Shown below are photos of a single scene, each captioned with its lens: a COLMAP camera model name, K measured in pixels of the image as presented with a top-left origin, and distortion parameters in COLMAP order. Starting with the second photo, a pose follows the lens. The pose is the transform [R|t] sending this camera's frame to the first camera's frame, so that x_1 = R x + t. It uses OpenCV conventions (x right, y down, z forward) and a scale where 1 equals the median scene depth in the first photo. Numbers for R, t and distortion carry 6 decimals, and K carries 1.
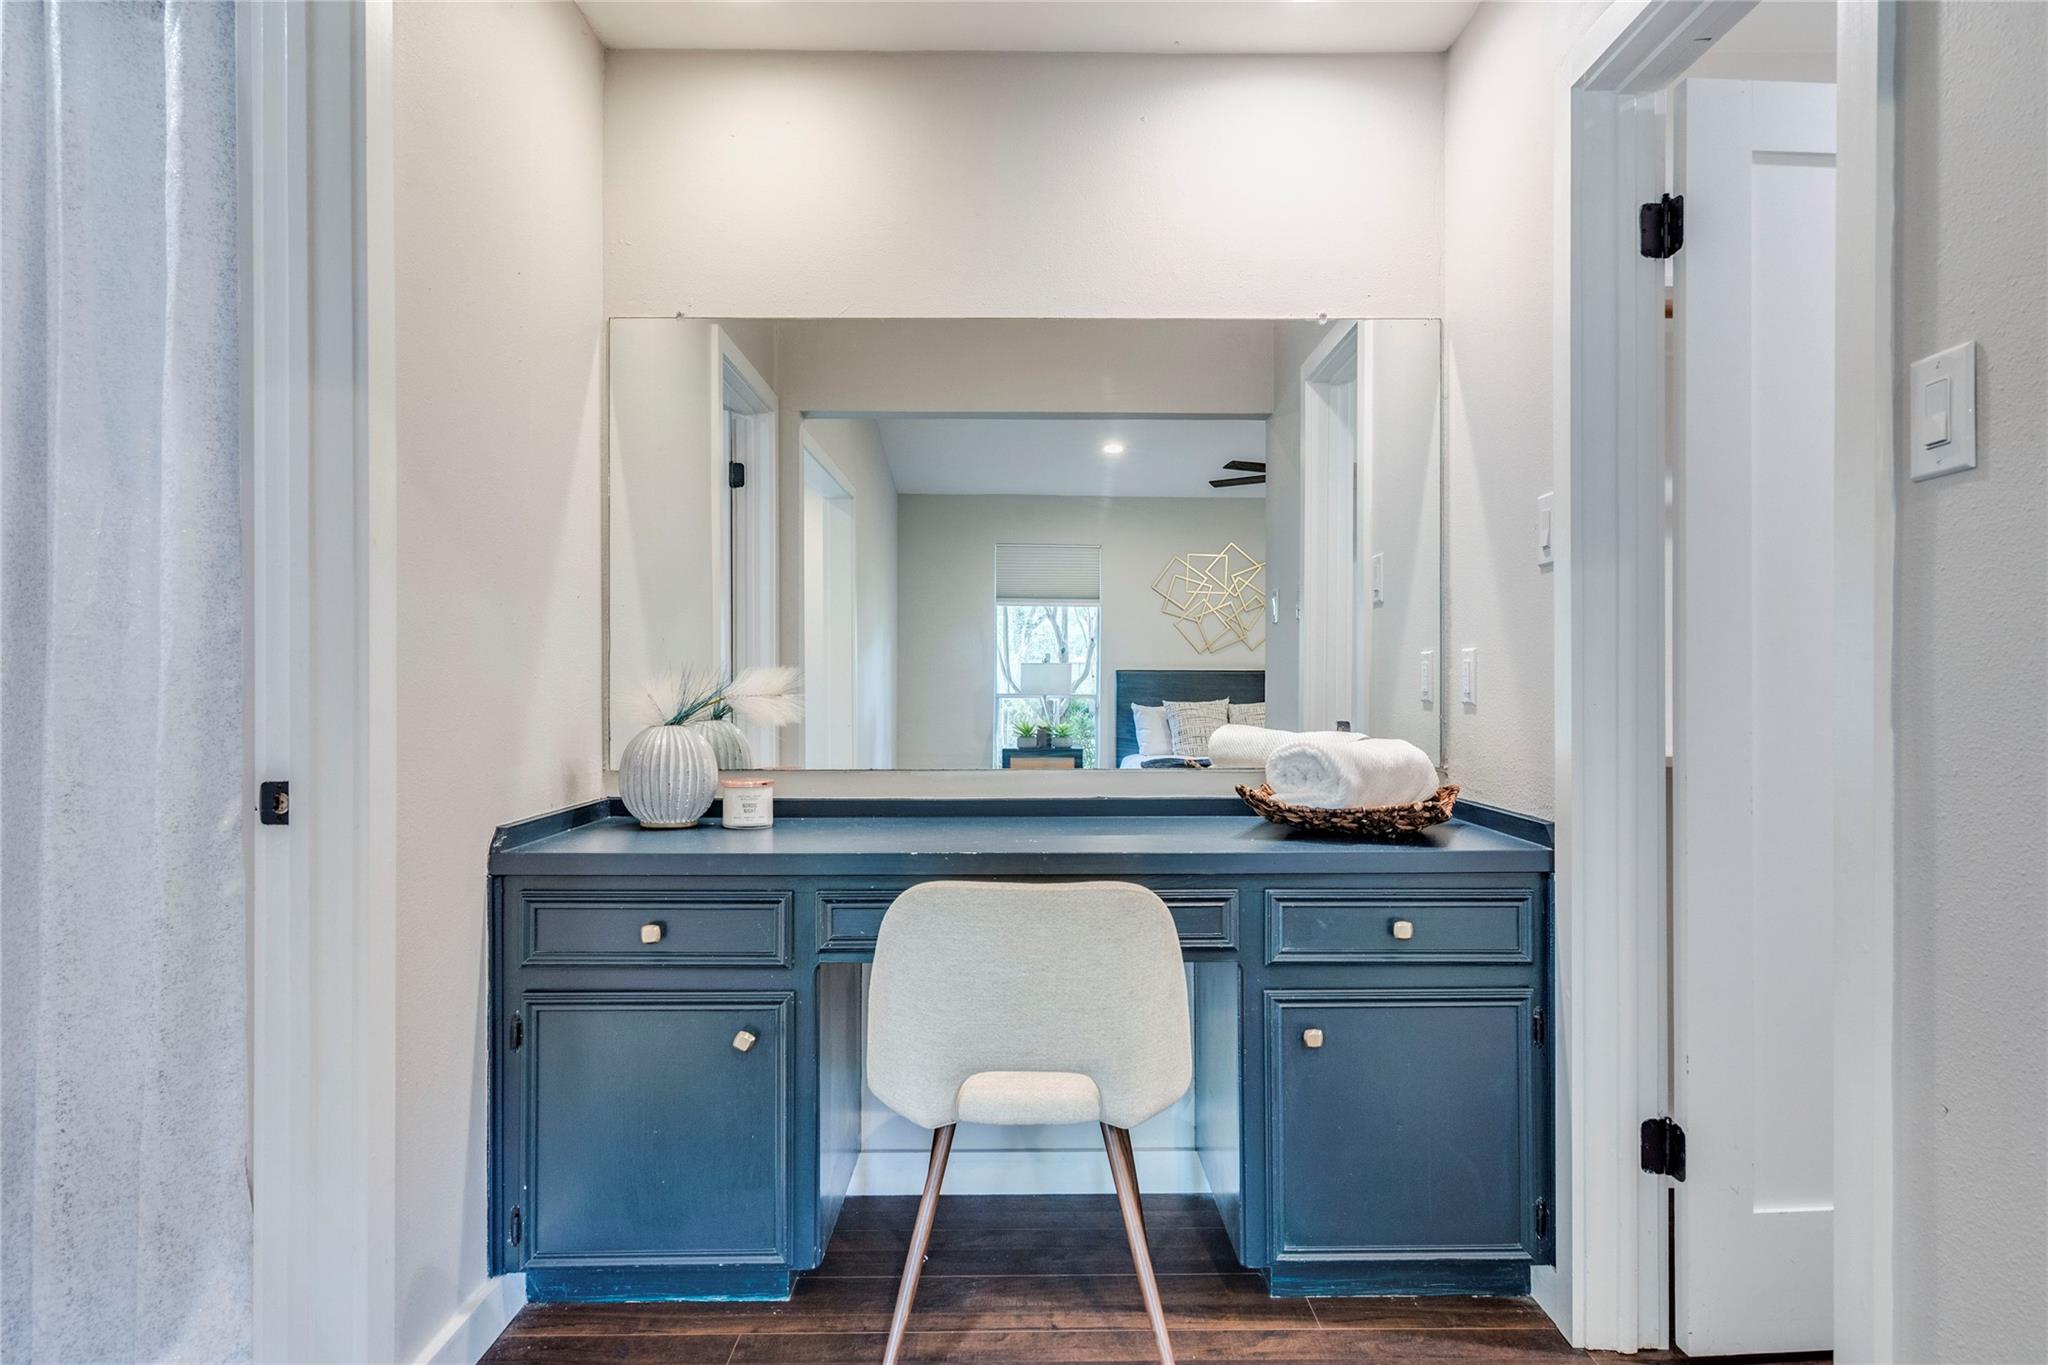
lens RADIAL K [[1097.9, 0, 1025.6], [0, 1097.9, 691.8], [0, 0, 1]] dist [0.000576, 0.000287]
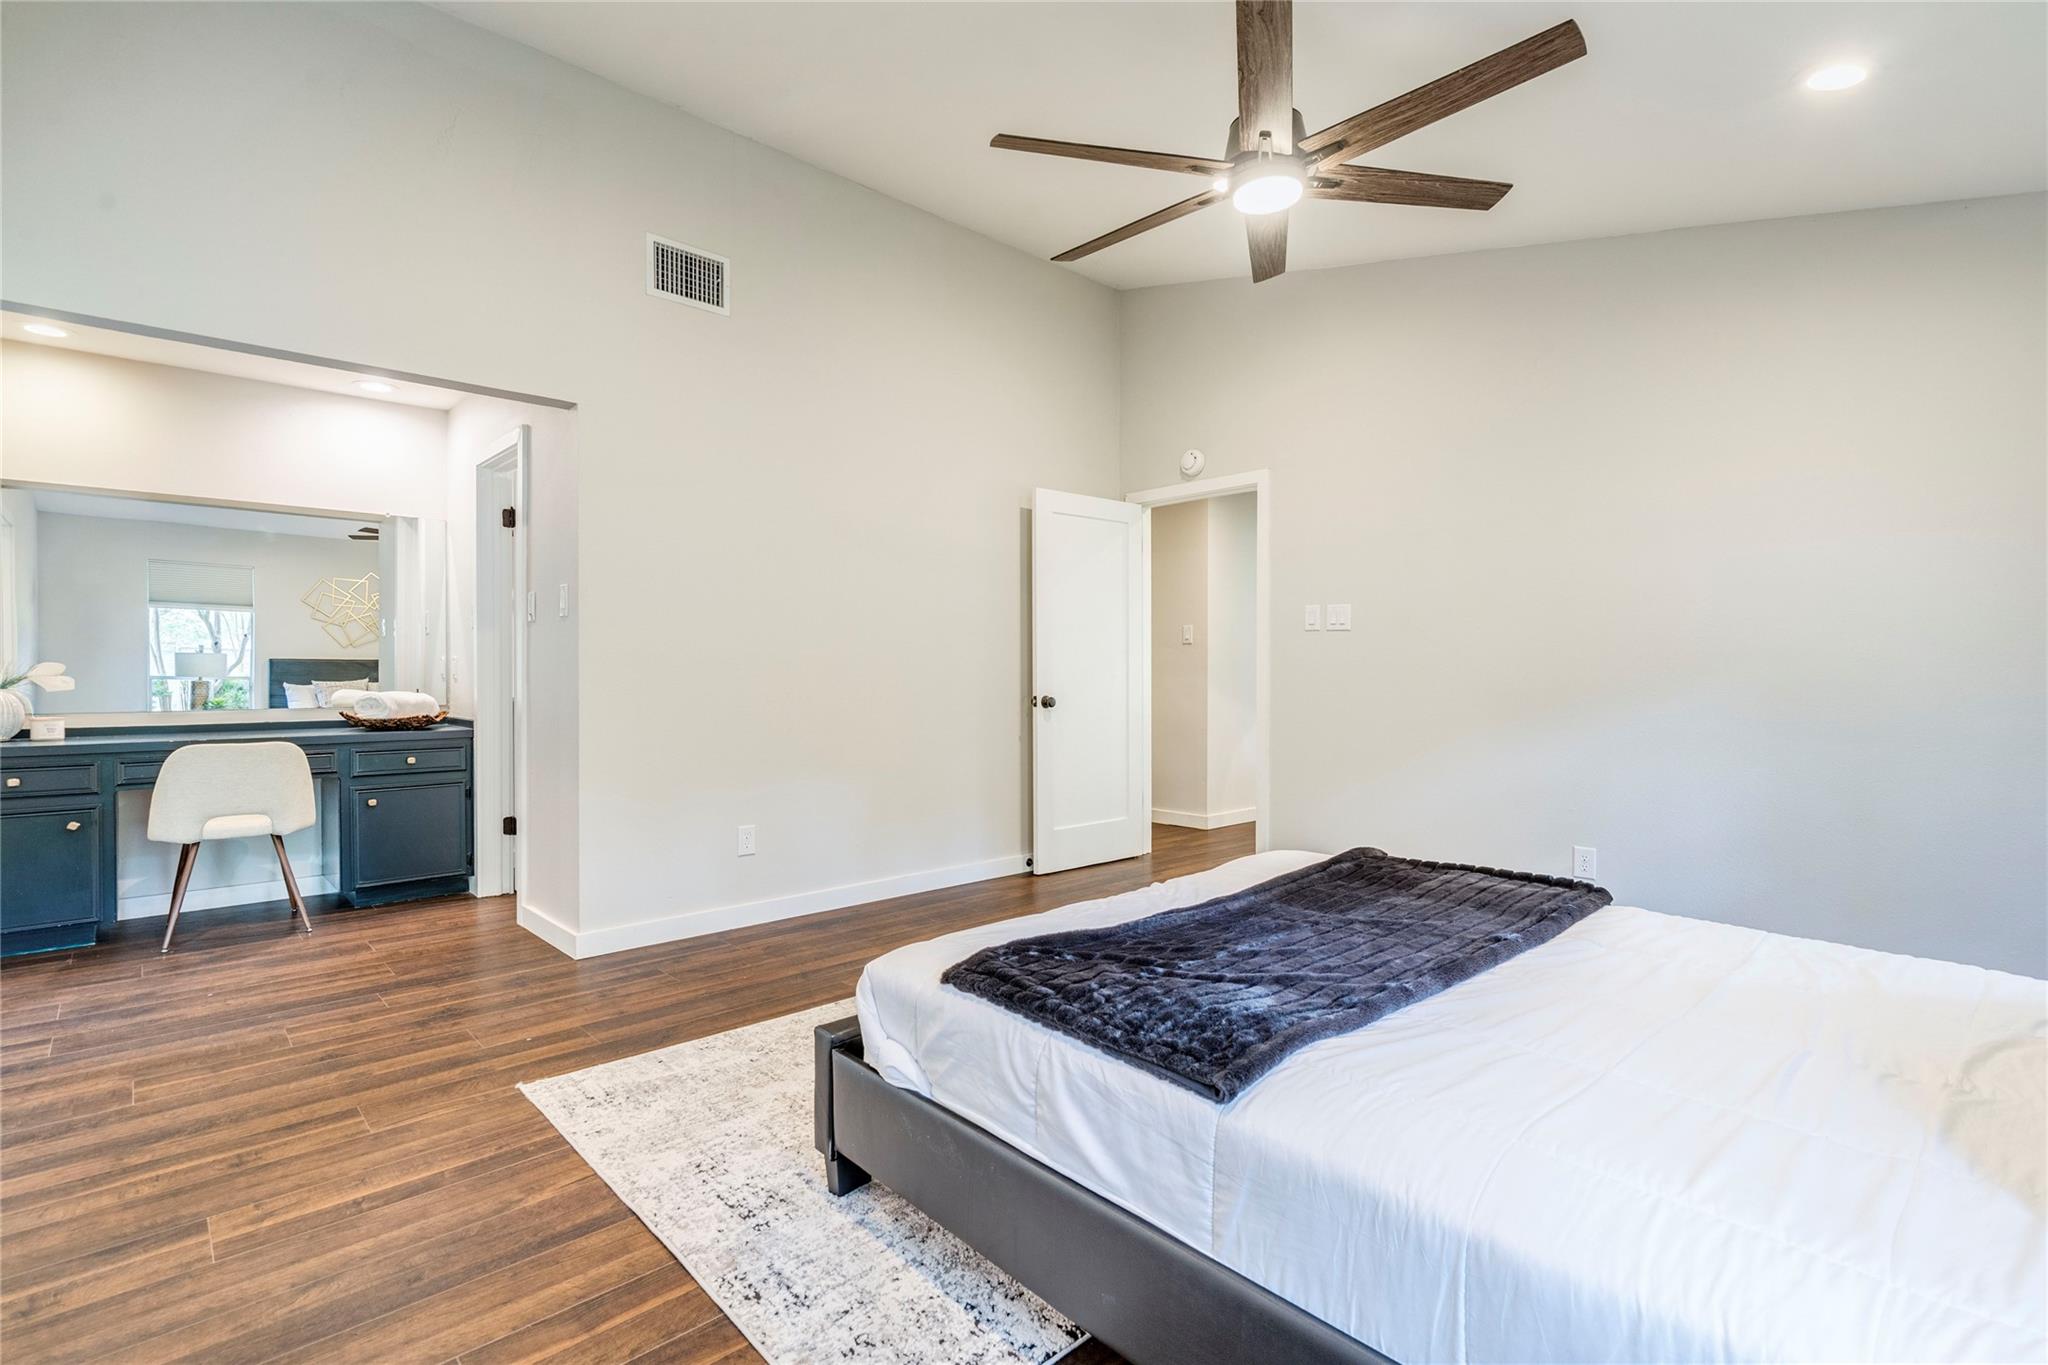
lens RADIAL K [[958.6, 0, 1031.7], [0, 958.6, 673.0], [0, 0, 1]] dist [-0.002570, 0.000572]
pose [[0.722513, 0.000127, 0.691357, -0.157719], [0.001387, 0.999998, -0.001633, 0.003768], [-0.691356, 0.002139, 0.722511, -1.497904]]
